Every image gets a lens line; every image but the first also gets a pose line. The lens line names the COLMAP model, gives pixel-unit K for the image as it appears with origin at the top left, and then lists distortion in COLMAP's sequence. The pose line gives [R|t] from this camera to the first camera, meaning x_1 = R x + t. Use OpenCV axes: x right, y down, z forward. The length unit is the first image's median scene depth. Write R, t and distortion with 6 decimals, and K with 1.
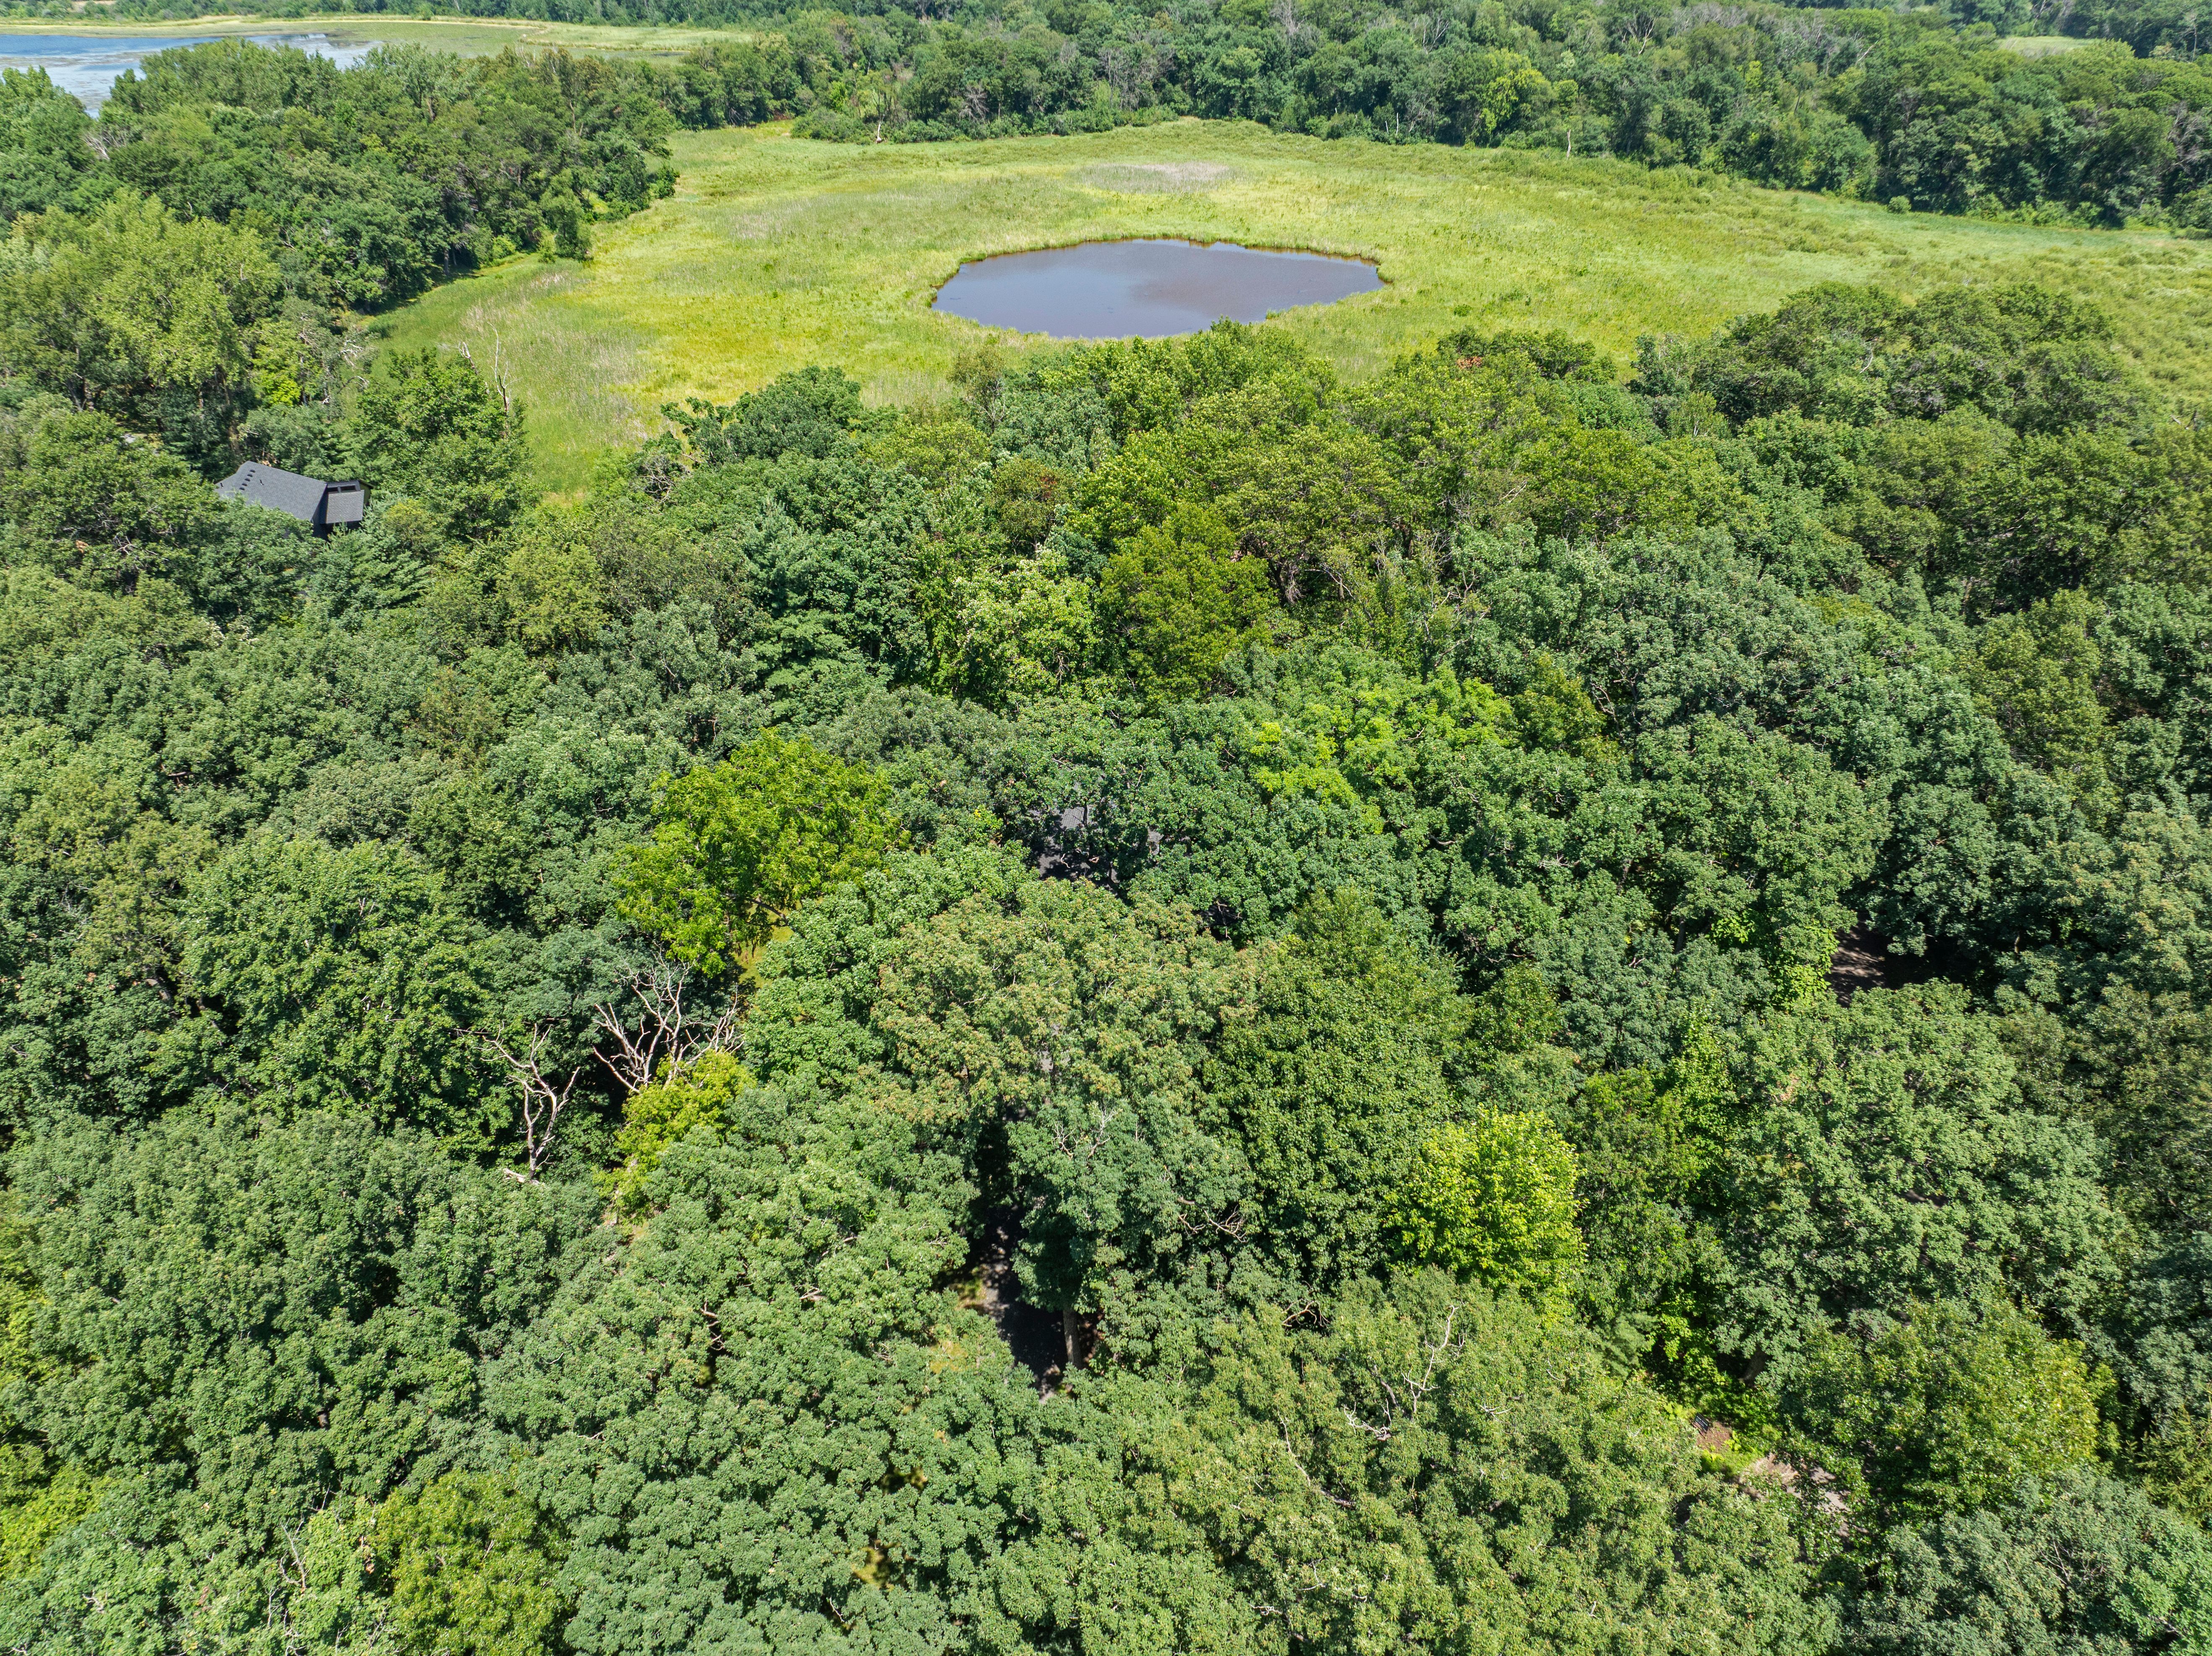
lens RADIAL K [[1559.6, 0, 1106.0], [0, 1559.6, 828.0], [0, 0, 1]] dist [-0.053541, 0.033817]
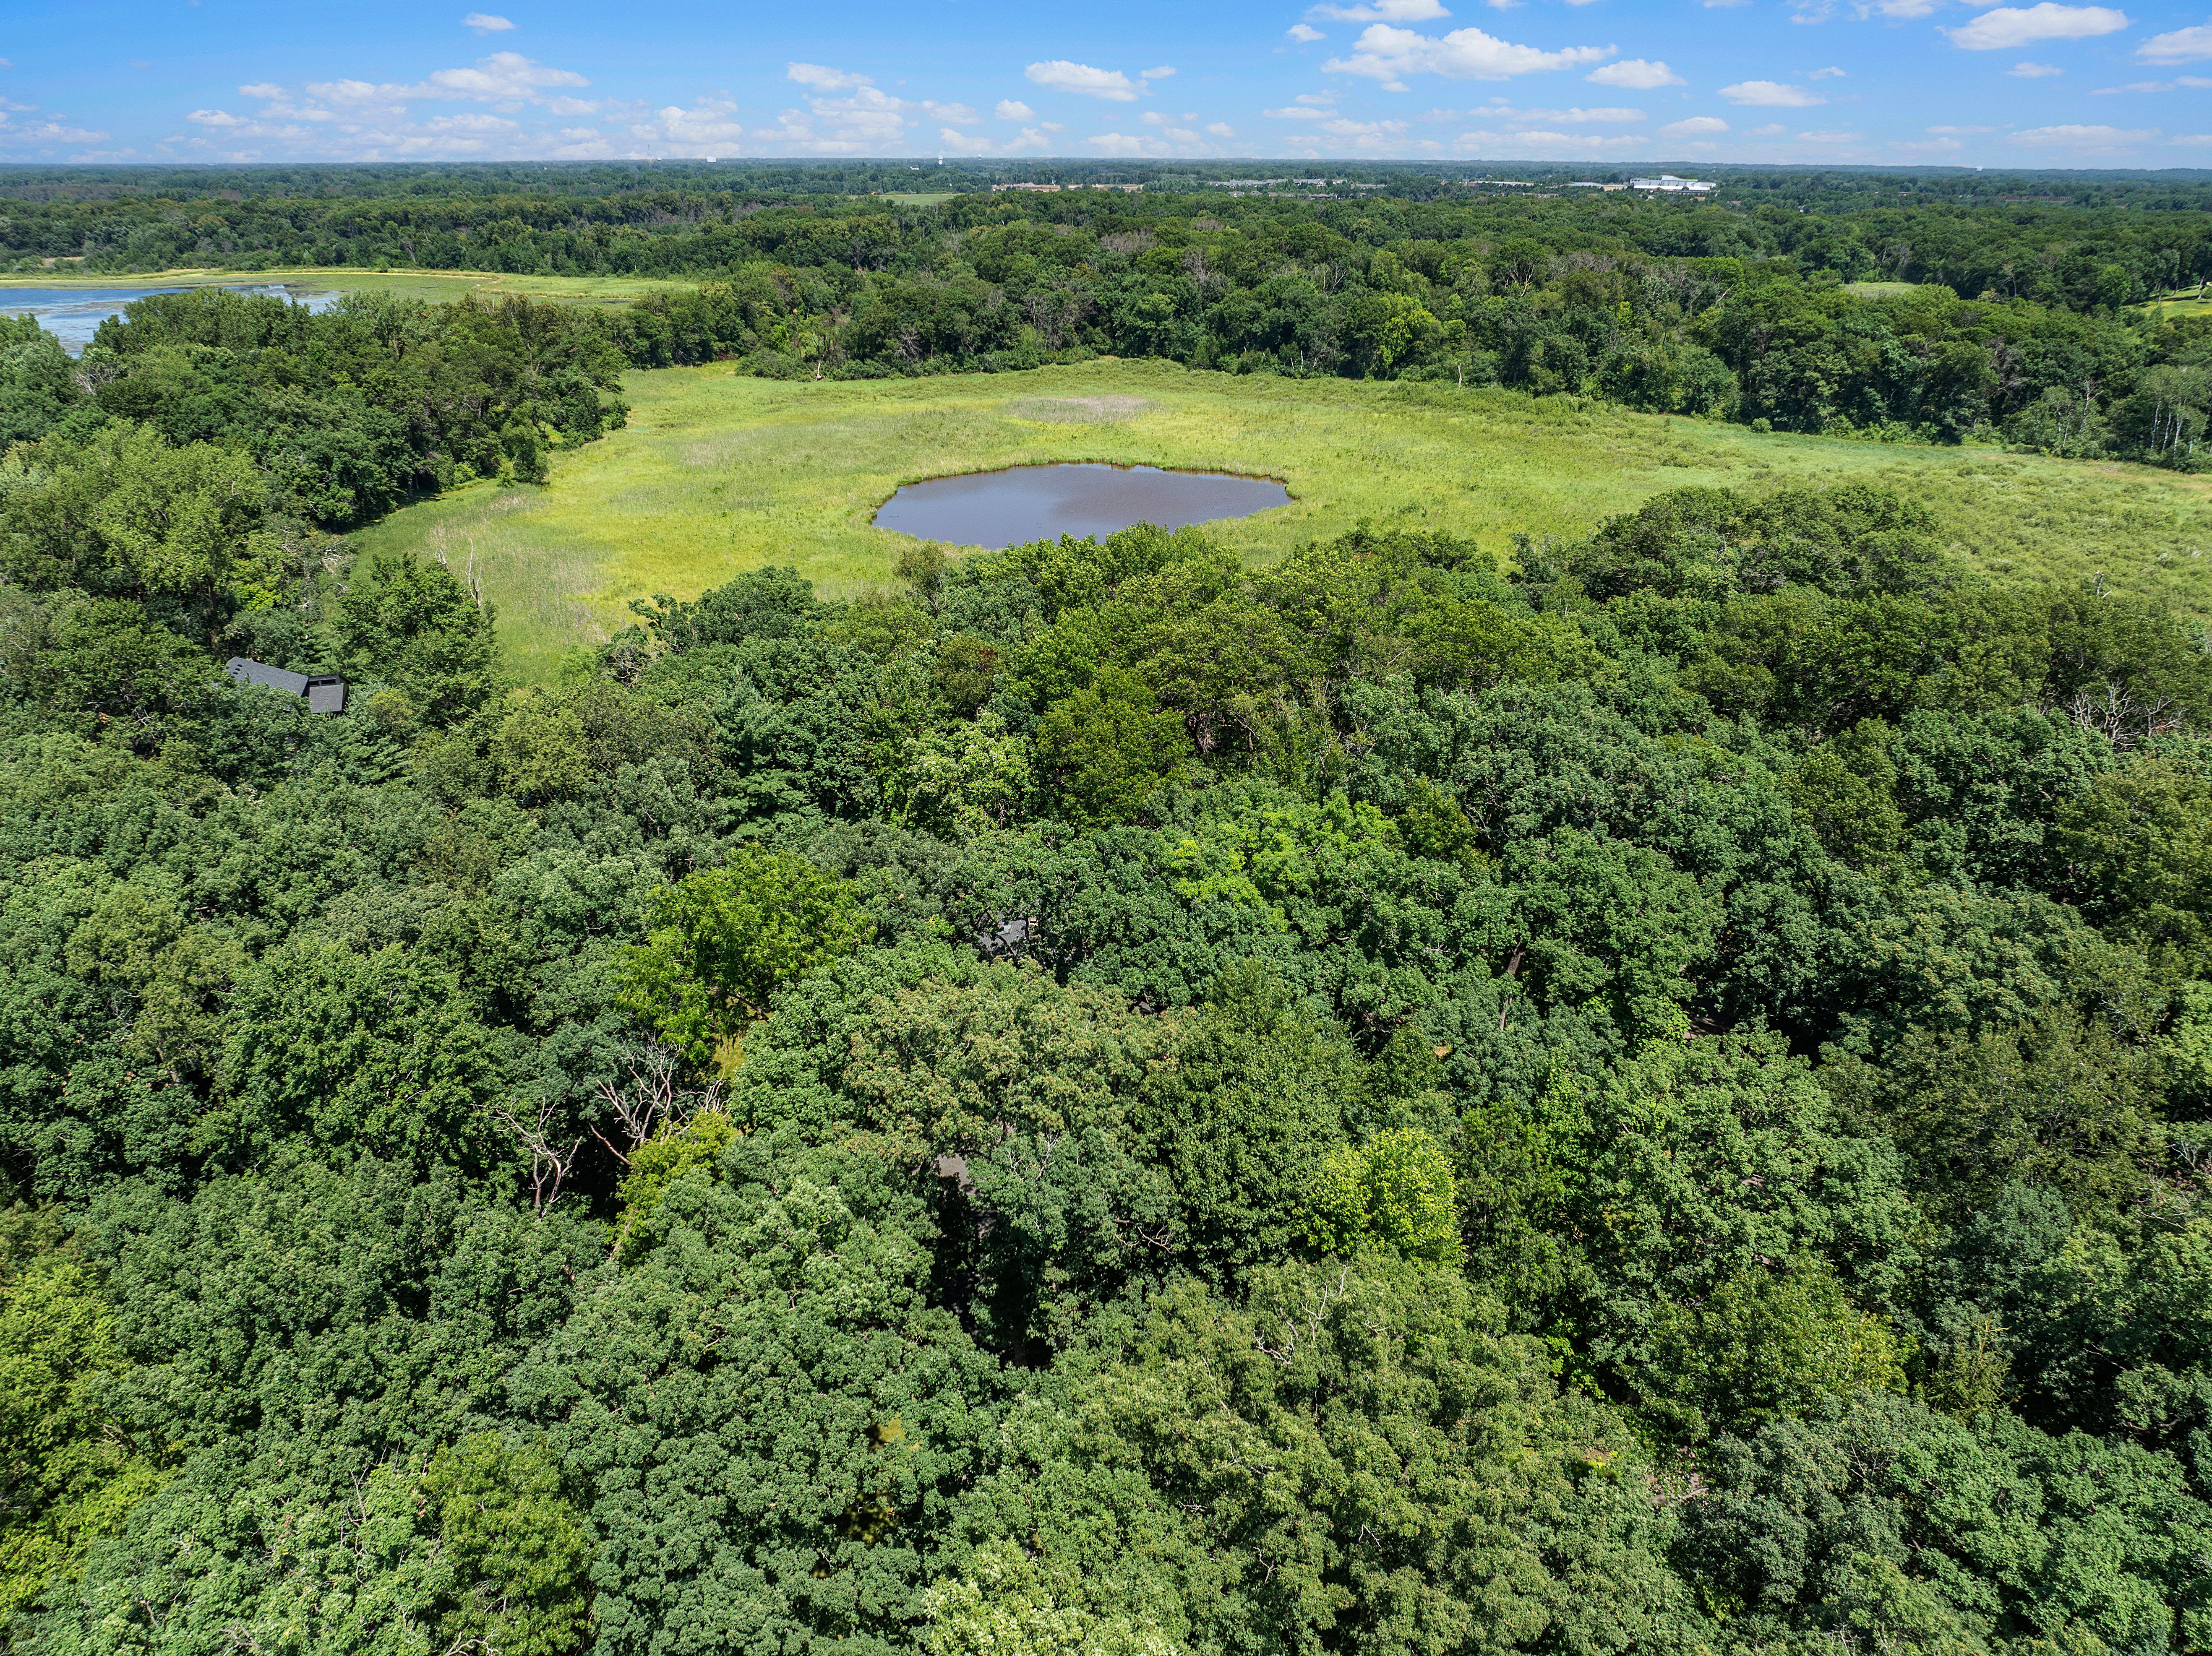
lens RADIAL K [[1548.4, 0, 1106.0], [0, 1548.4, 828.0], [0, 0, 1]] dist [-0.038724, 0.011421]
pose [[0.998911, -0.017766, 0.043142, -0.002953], [0.023462, 0.990523, -0.135328, 0.069904], [-0.040329, 0.136192, 0.989861, -0.115911]]
